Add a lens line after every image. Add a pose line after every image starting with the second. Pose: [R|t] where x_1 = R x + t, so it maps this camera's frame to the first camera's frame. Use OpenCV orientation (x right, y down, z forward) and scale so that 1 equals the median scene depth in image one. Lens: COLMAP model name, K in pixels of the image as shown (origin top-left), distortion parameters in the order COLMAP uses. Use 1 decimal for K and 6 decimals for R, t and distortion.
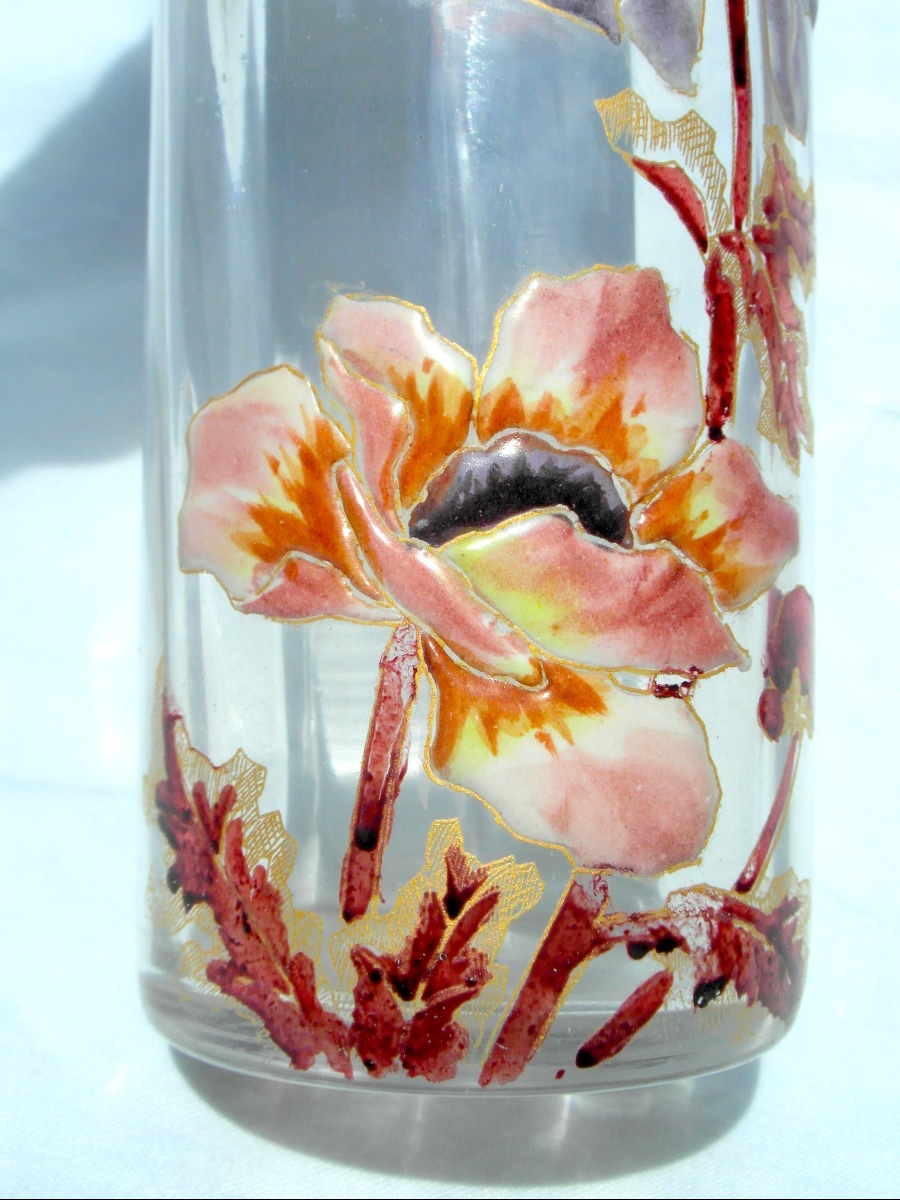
lens RADIAL K [[1852.1, 0, 450.0], [0, 1852.1, 600.0], [0, 0, 1]] dist [-0.259043, 0.101789]
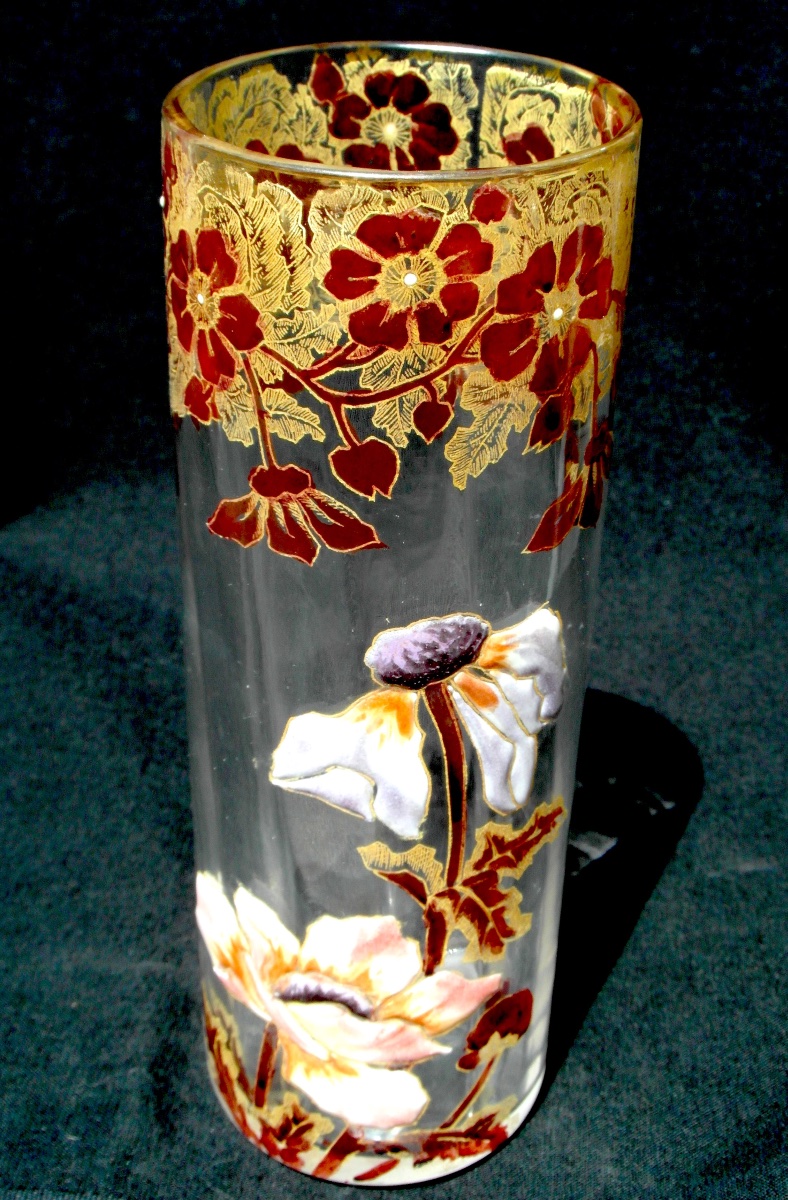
lens RADIAL K [[1858.2, 0, 394.0], [0, 1858.2, 600.0], [0, 0, 1]] dist [-0.229976, 0.043393]
pose [[0.928514, 0.202334, -0.311325, 0.651392], [0.001539, 0.836372, 0.548160, -1.522112], [0.371295, -0.509453, 0.776272, -0.323629]]
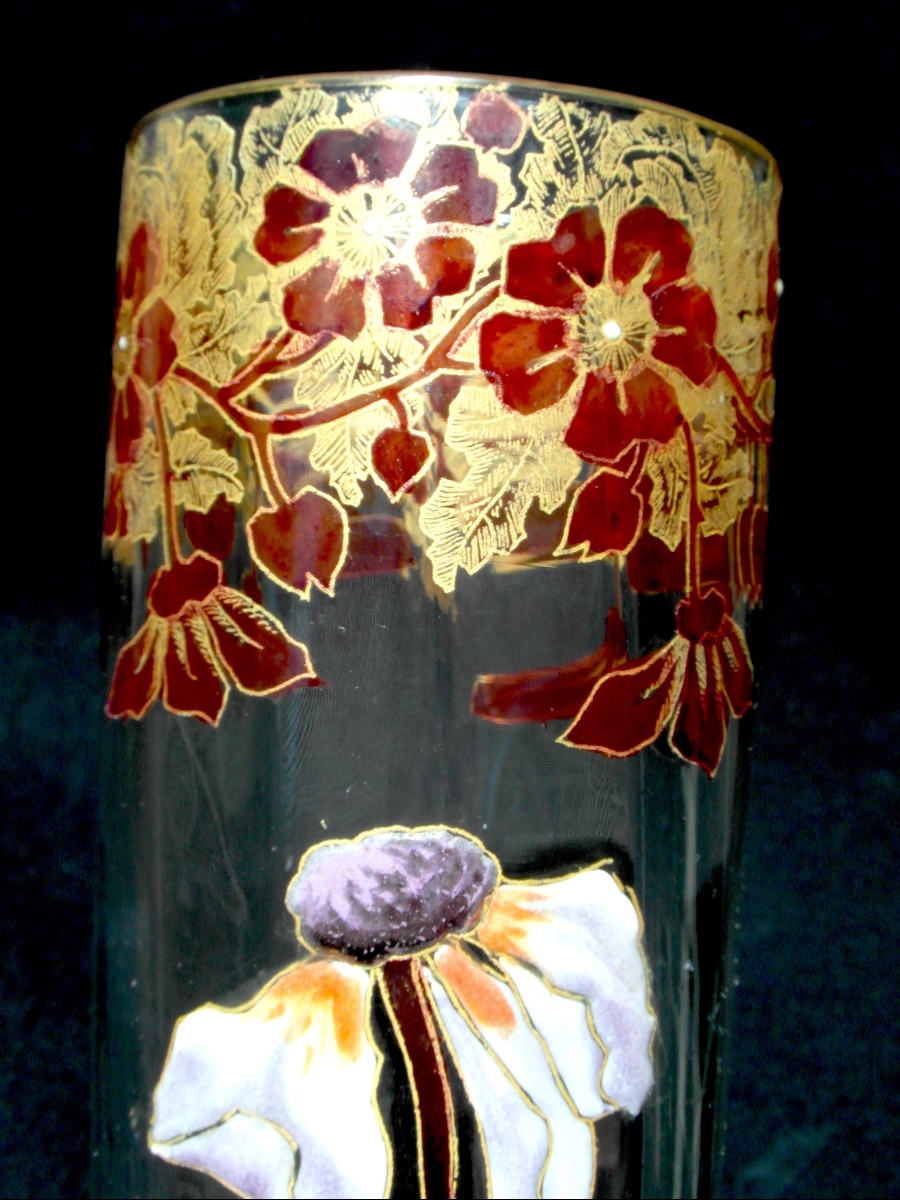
lens RADIAL K [[1852.1, 0, 450.0], [0, 1852.1, 600.0], [0, 0, 1]] dist [-0.259043, 0.101789]
pose [[0.817215, 0.031928, -0.575448, 0.766774], [-0.015294, 0.999314, 0.033726, -0.715657], [0.576130, -0.018760, 0.817143, 0.202086]]
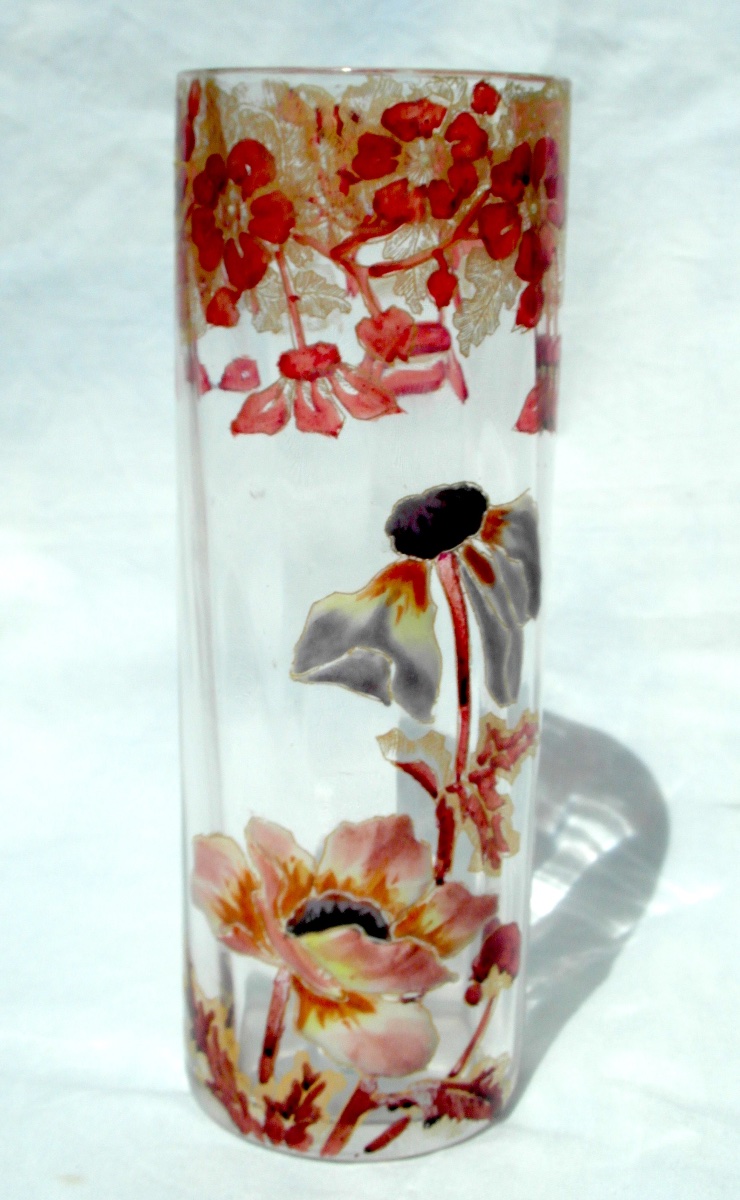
lens RADIAL K [[1906.3, 0, 370.0], [0, 1906.3, 600.0], [0, 0, 1]] dist [-0.239727, 0.079576]
pose [[0.982540, 0.055087, -0.177711, 0.434561], [-0.002474, 0.958946, 0.283577, -1.006126], [0.186037, -0.278186, 0.942339, -0.915488]]
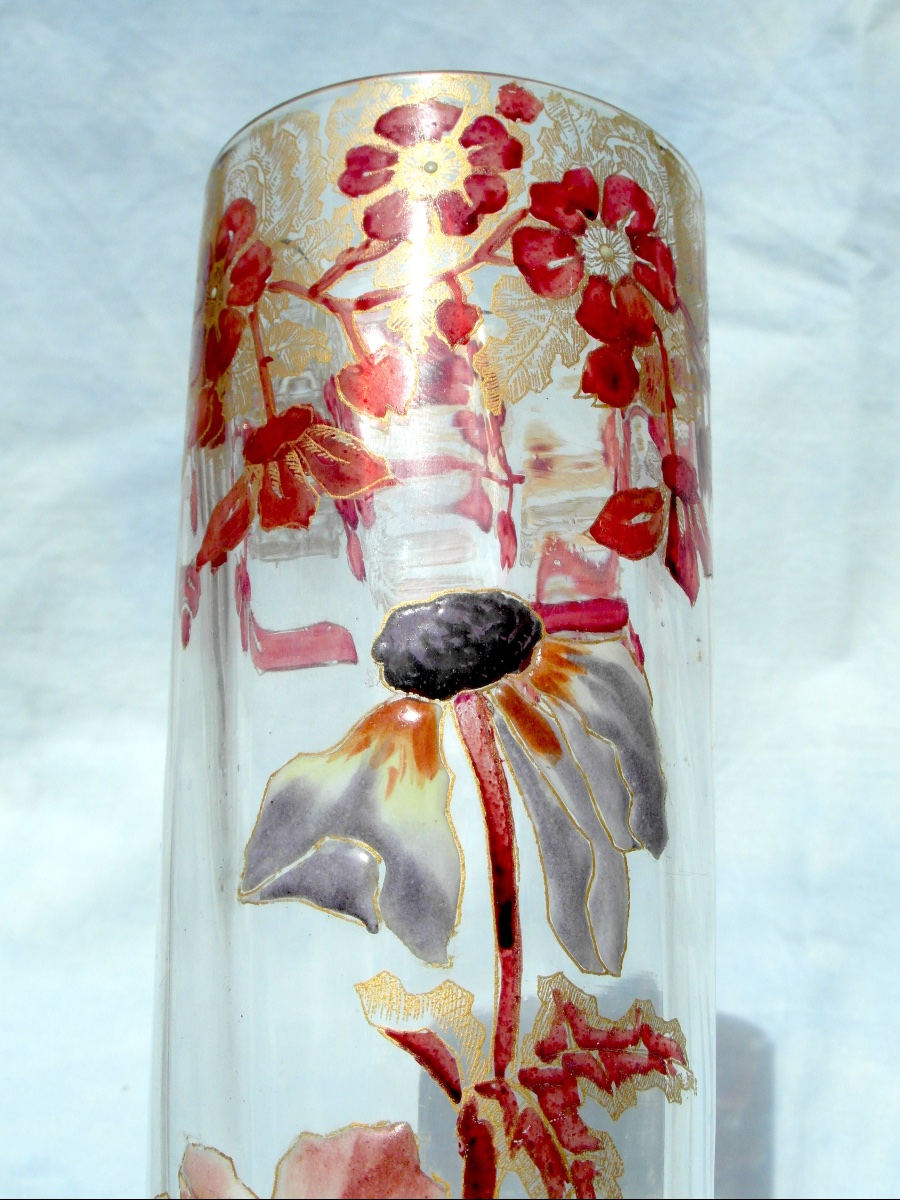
lens RADIAL K [[1852.1, 0, 450.0], [0, 1852.1, 600.0], [0, 0, 1]] dist [-0.259043, 0.101789]
pose [[0.880723, -0.136250, -0.453610, 0.728636], [0.007016, 0.961377, -0.275144, -0.184587], [0.473579, 0.239143, 0.847663, -0.072495]]
